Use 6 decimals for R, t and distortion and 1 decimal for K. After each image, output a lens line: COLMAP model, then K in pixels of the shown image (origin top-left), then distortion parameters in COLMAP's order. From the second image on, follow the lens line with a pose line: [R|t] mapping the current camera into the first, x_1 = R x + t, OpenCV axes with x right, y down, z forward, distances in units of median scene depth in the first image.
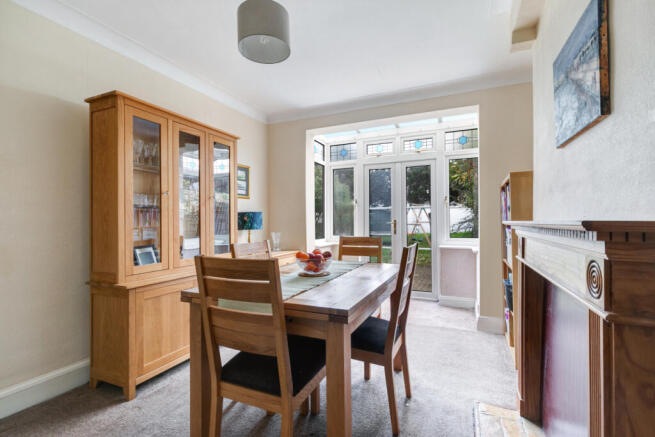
lens RADIAL K [[298.4, 0, 326.7], [0, 298.4, 220.7], [0, 0, 1]] dist [0.003953, 0.000114]
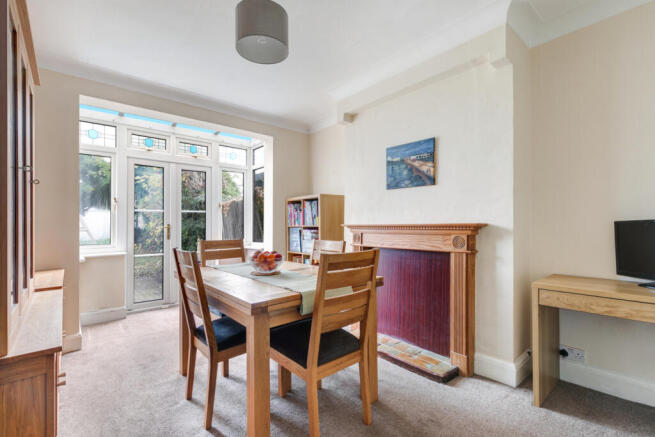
lens RADIAL K [[298.4, 0, 327.8], [0, 298.4, 221.6], [0, 0, 1]] dist [0.003953, 0.000114]
pose [[0.409130, 0.014458, 0.912362, -0.639647], [0.002545, 0.999852, -0.016986, 0.010255], [-0.912473, 0.009271, 0.409033, 0.260459]]
